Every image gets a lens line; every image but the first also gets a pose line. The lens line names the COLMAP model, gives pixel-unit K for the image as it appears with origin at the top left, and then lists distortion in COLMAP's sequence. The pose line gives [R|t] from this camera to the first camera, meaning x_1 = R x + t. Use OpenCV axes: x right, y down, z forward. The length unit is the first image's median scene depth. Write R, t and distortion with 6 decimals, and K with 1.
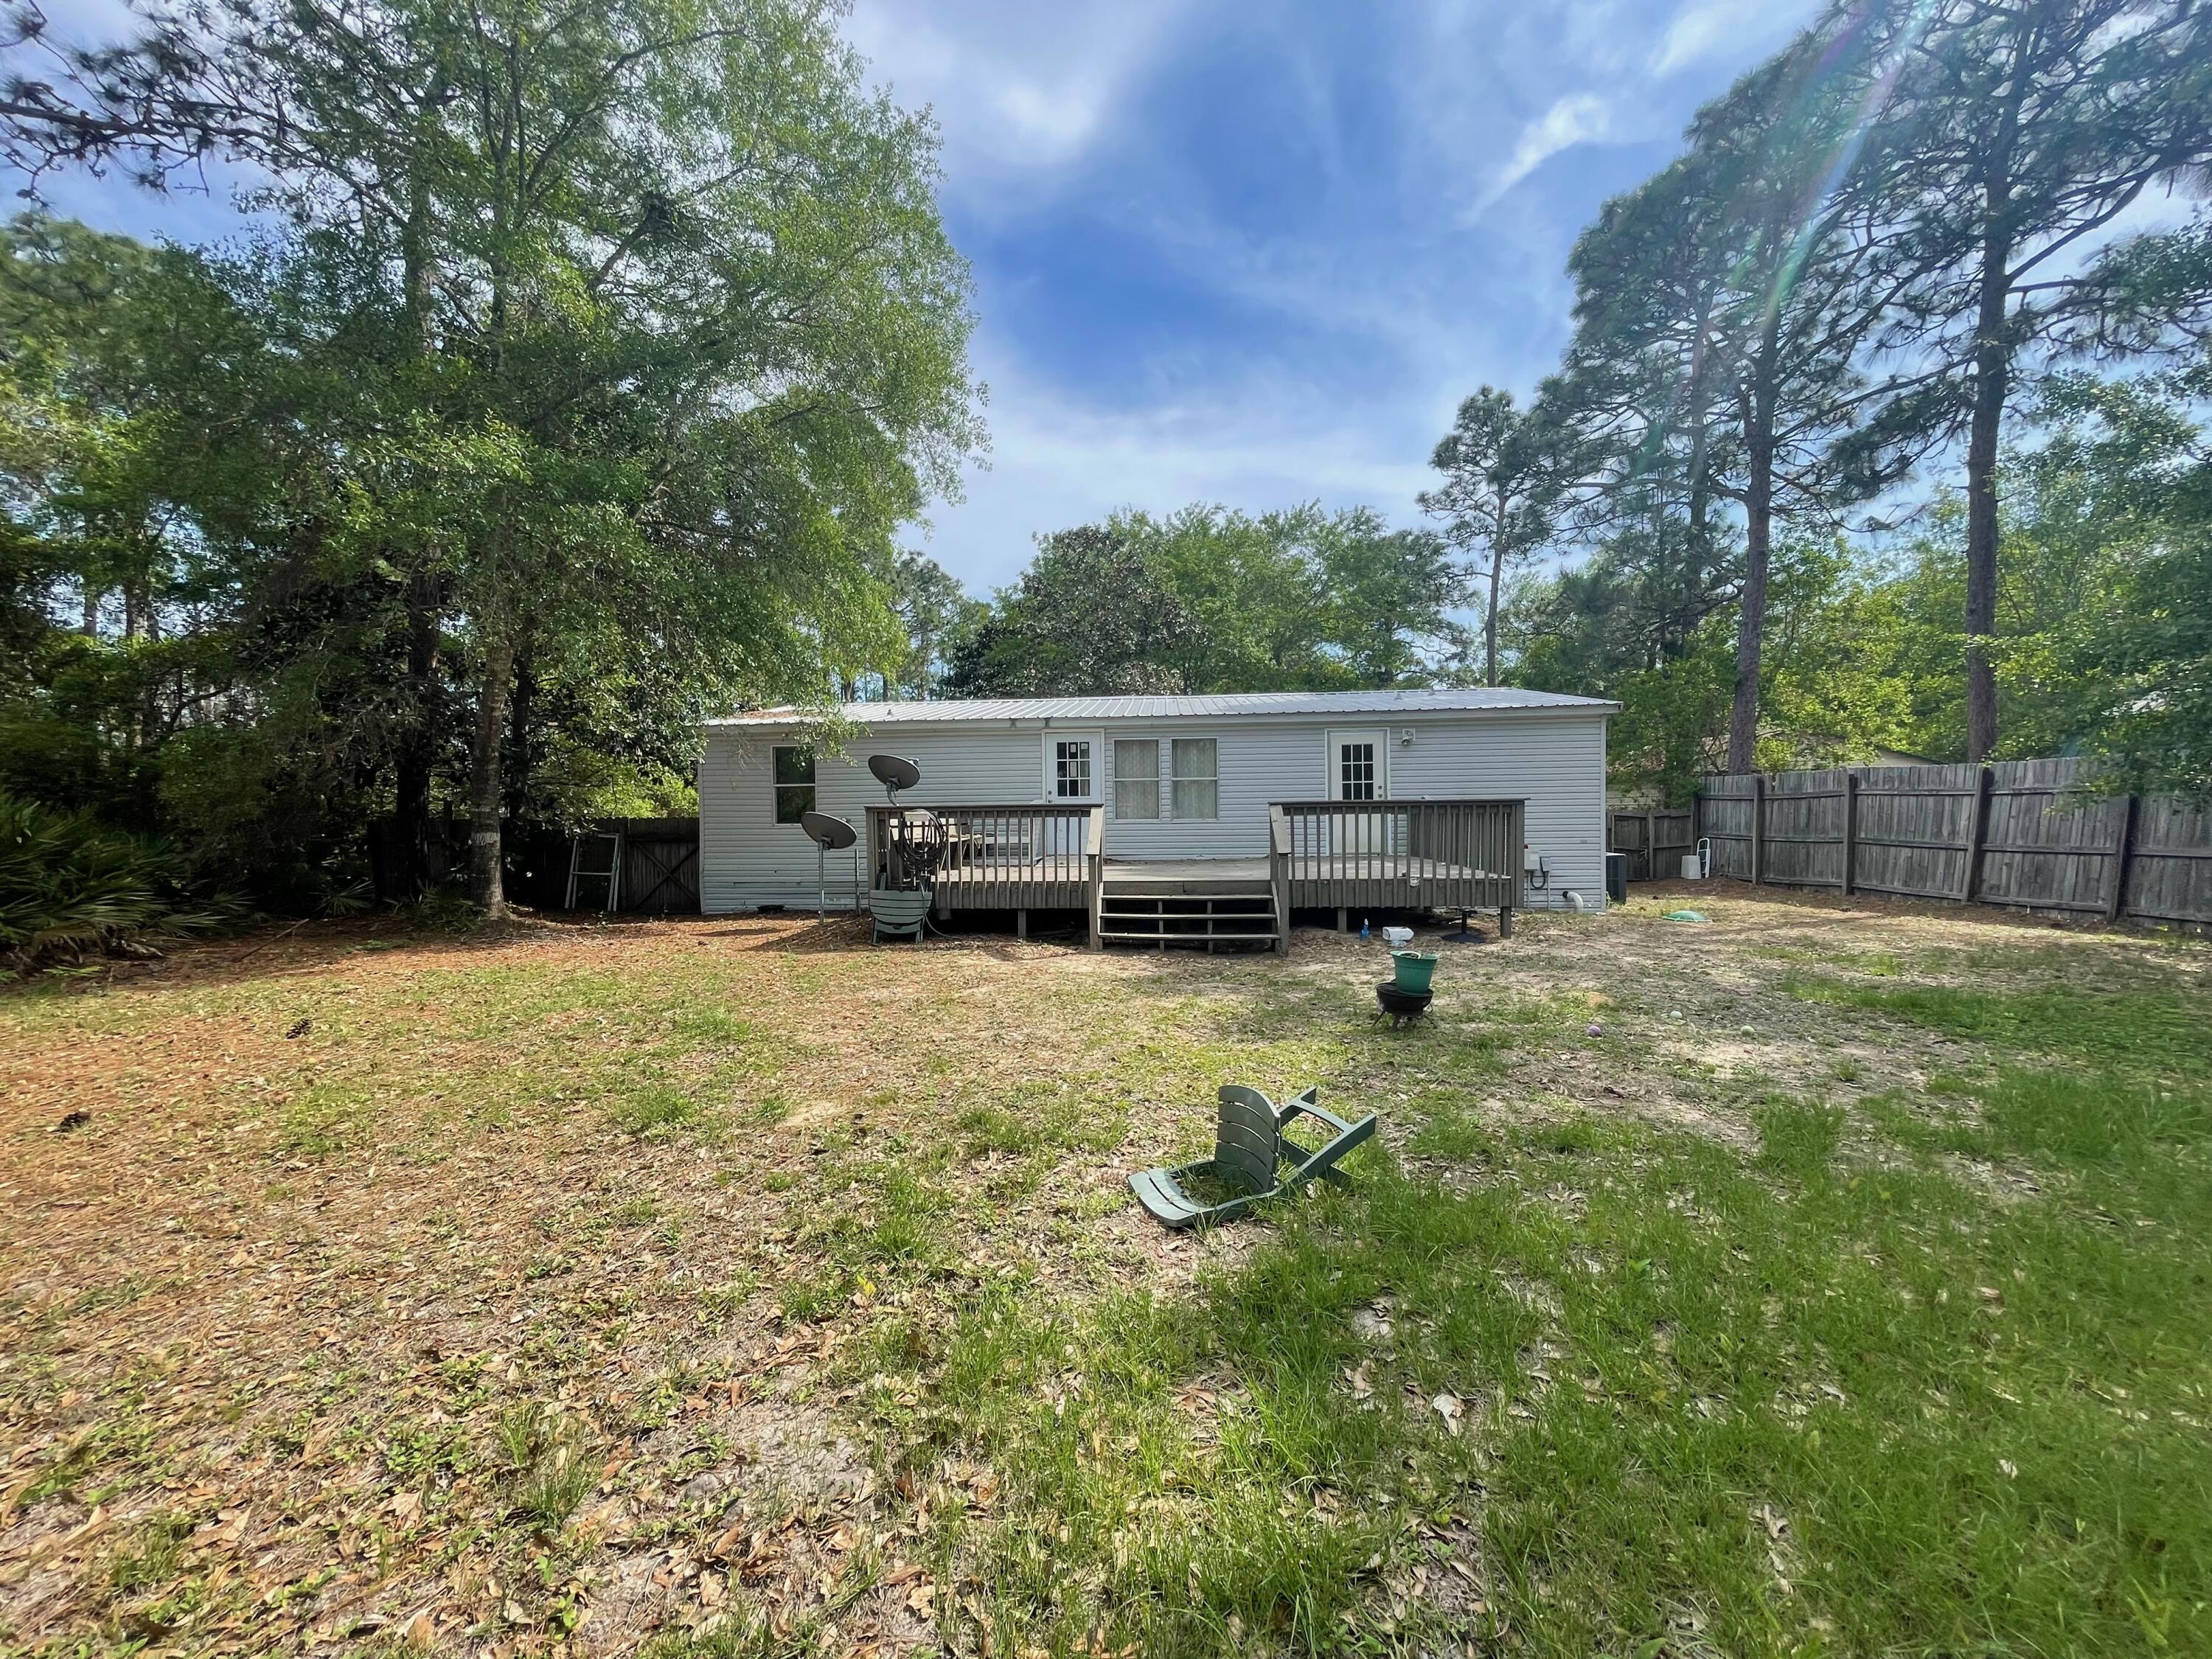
lens RADIAL K [[891.9, 0, 1094.3], [0, 891.9, 831.2], [0, 0, 1]] dist [-0.002831, 0.000772]
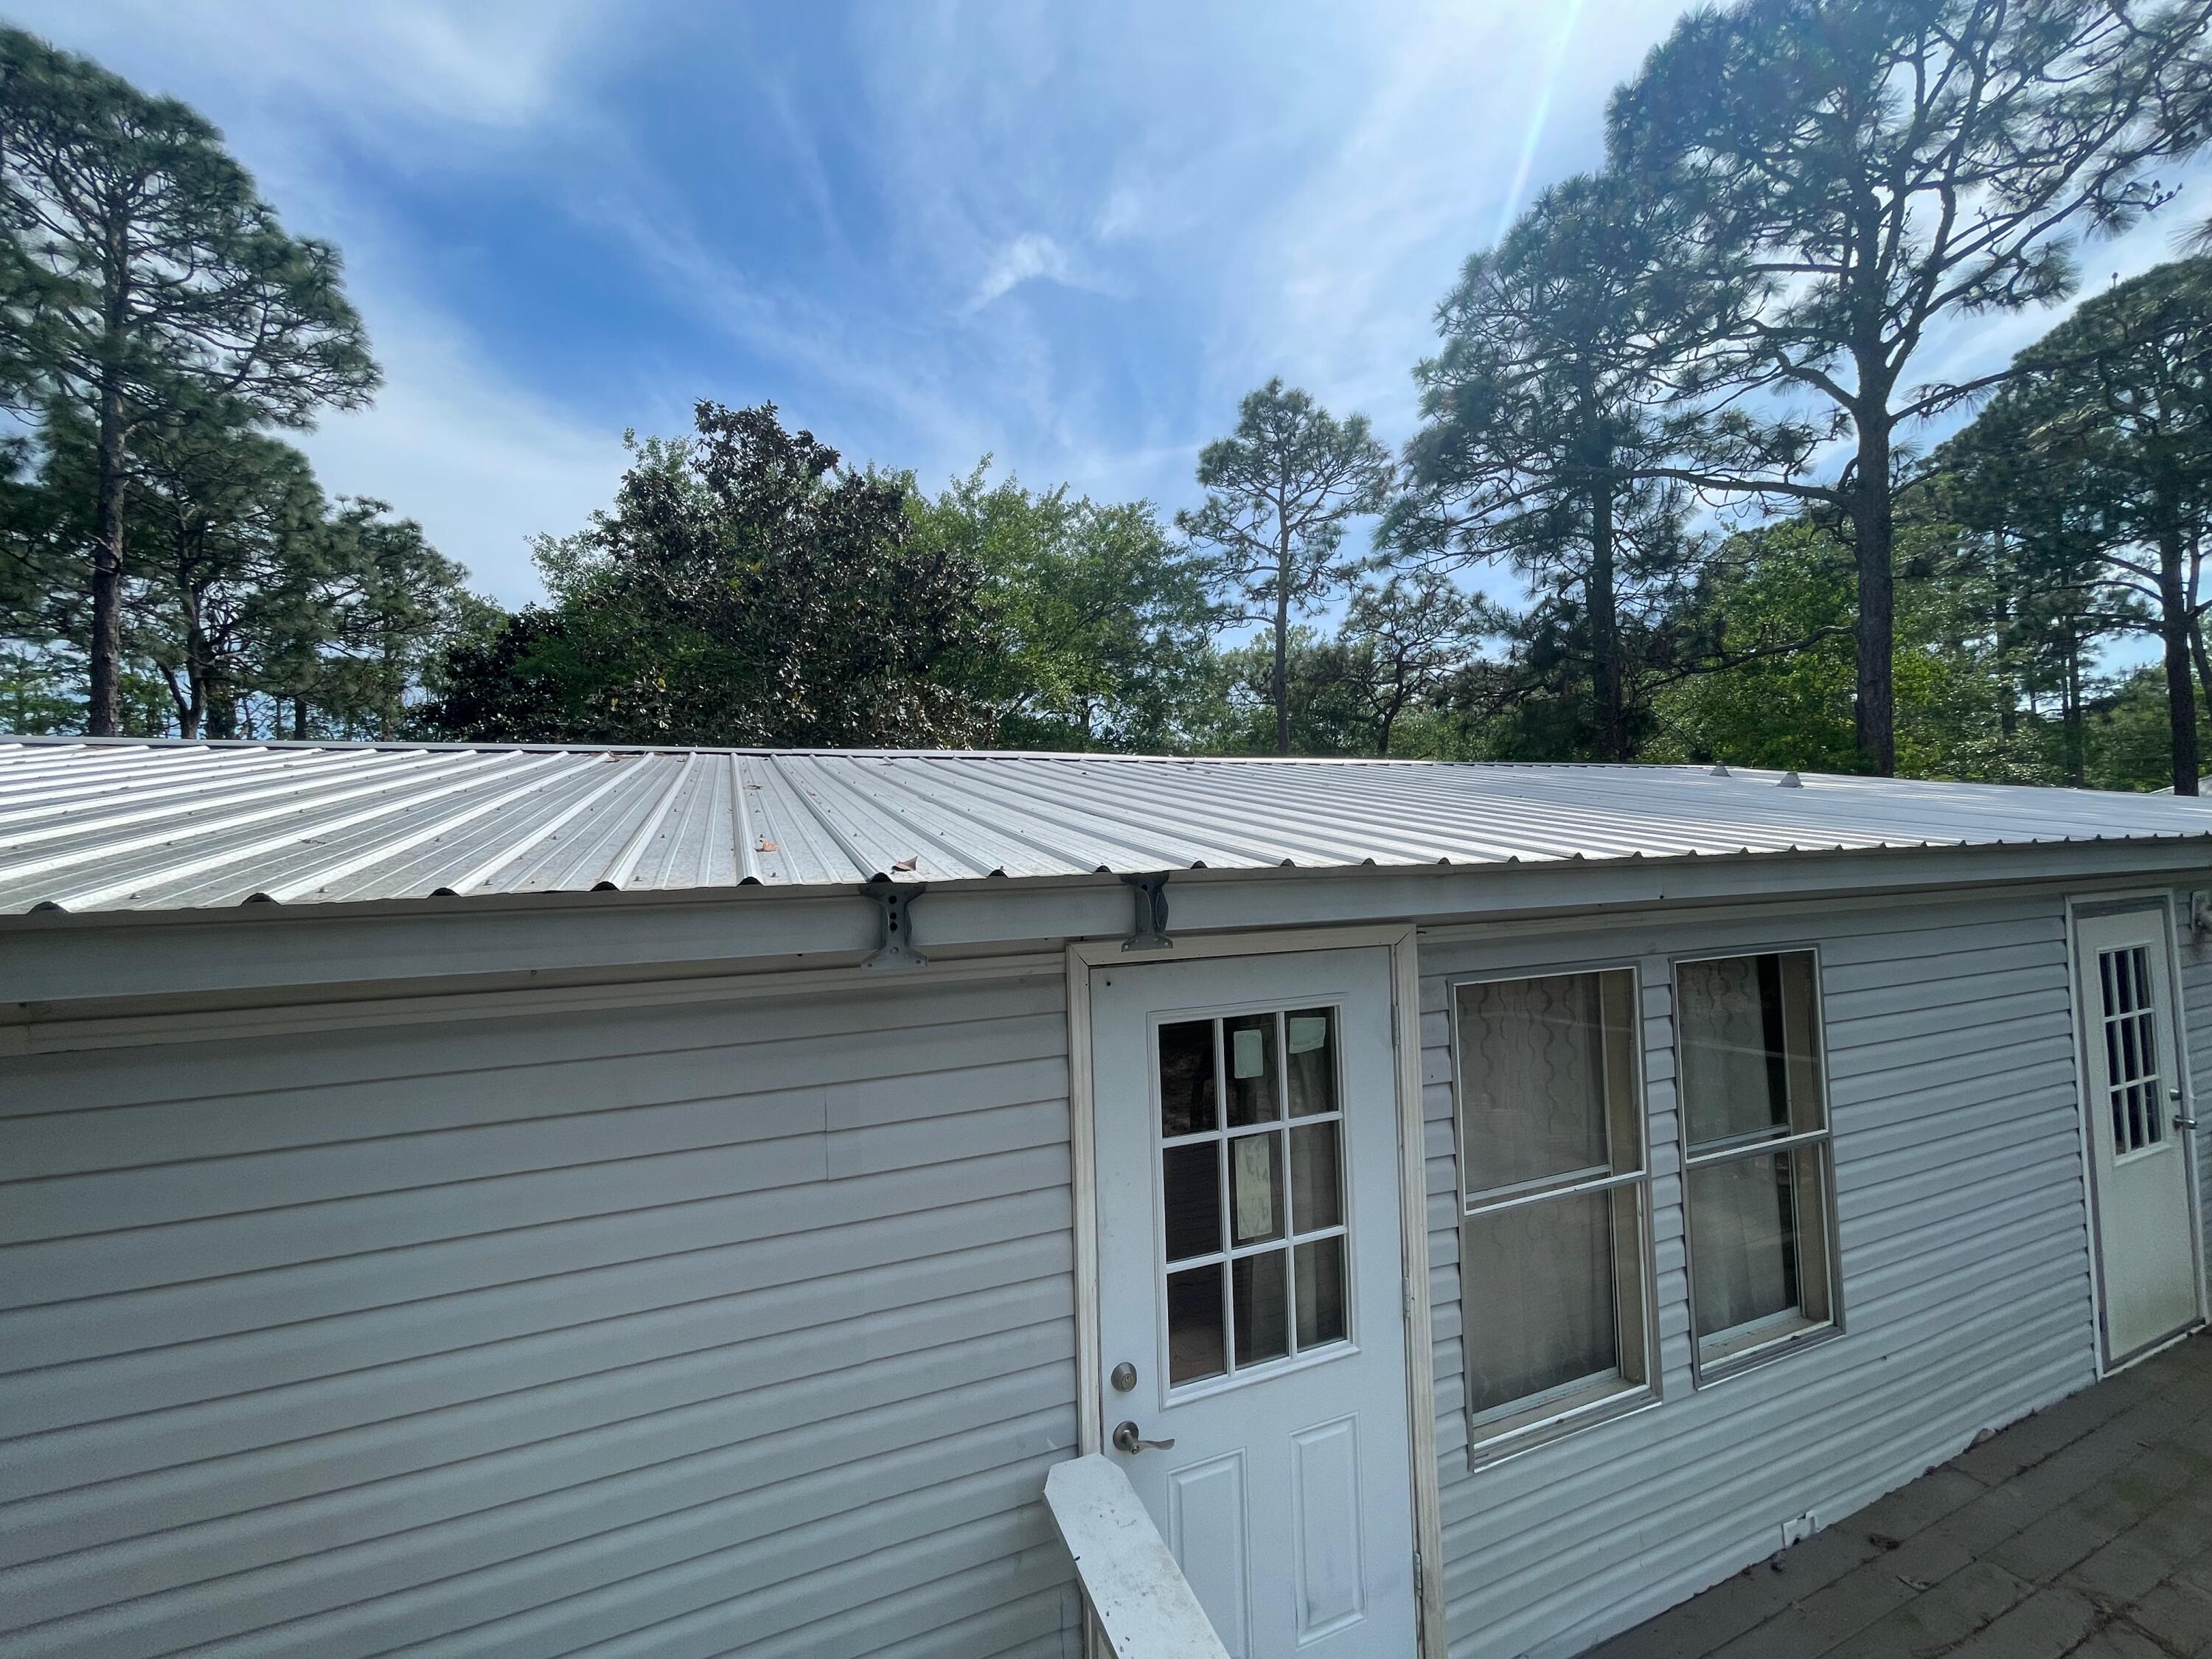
lens RADIAL K [[891.9, 0, 1094.3], [0, 891.9, 831.2], [0, 0, 1]] dist [-0.002831, 0.000772]
pose [[0.892257, 0.000563, 0.451528, -0.052774], [0.033042, 0.997237, -0.066537, -0.053513], [-0.450318, 0.074287, 0.889773, 0.378897]]
